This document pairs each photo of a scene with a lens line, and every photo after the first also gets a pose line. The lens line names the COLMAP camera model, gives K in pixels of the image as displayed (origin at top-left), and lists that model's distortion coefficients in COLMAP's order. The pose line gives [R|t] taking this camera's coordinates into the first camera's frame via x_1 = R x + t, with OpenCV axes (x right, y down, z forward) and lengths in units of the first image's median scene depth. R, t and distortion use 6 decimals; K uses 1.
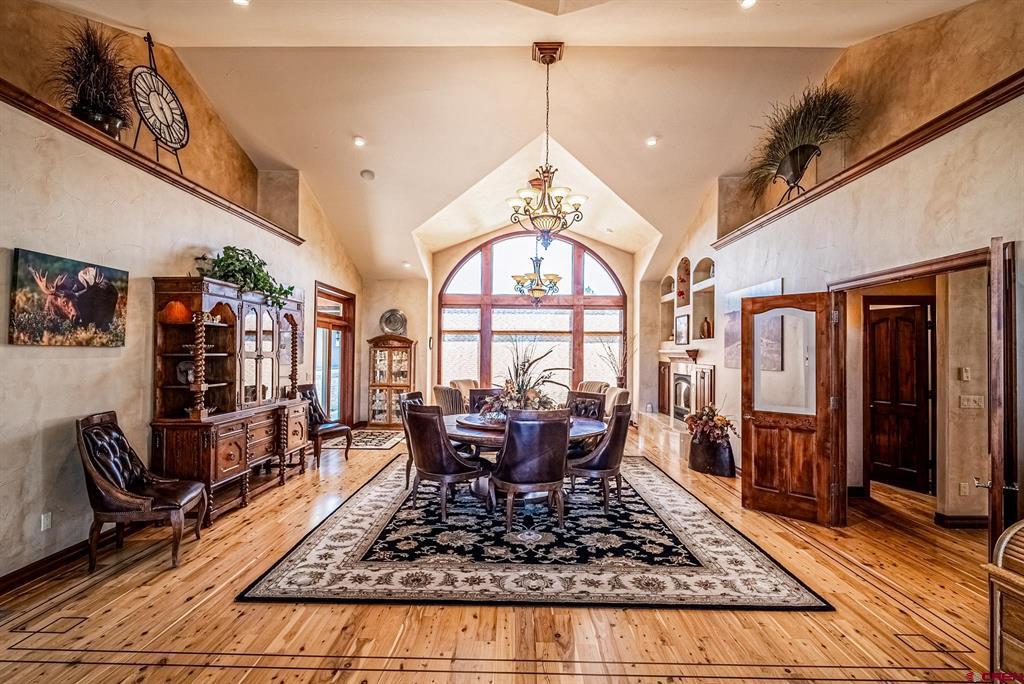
lens RADIAL K [[505.9, 0, 510.2], [0, 505.9, 345.4], [0, 0, 1]] dist [-0.001137, -0.004720]
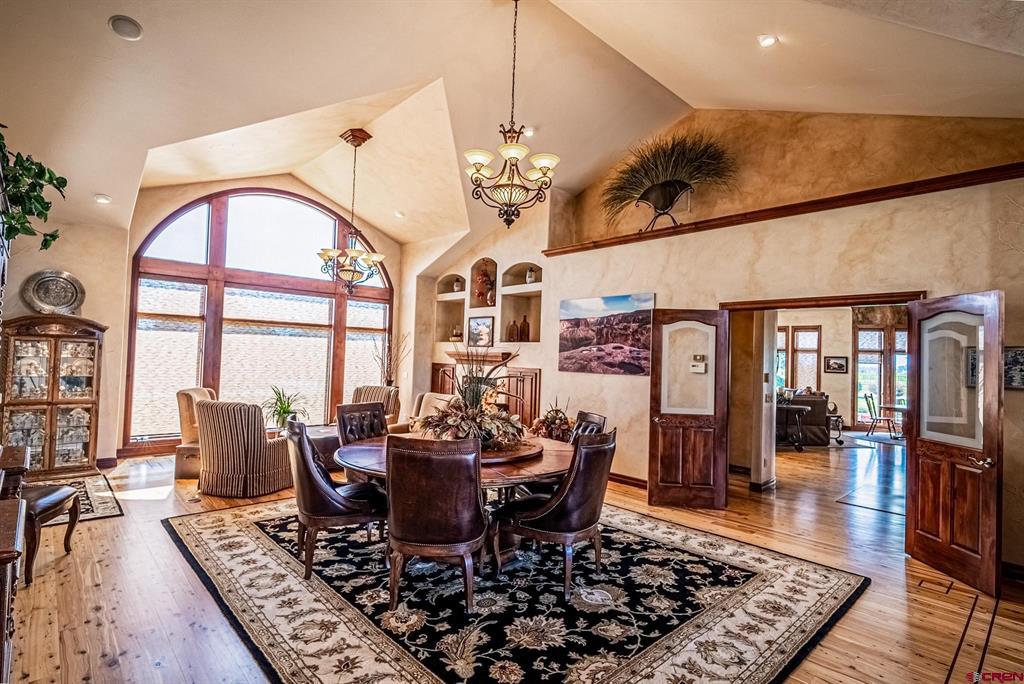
lens RADIAL K [[505.9, 0, 516.2], [0, 505.9, 343.7], [0, 0, 1]] dist [-0.001137, -0.004720]
pose [[0.723672, 0.032527, 0.689377, -0.560296], [-0.034314, 0.999349, -0.011132, 0.002605], [-0.689290, -0.015600, 0.724317, 0.492651]]
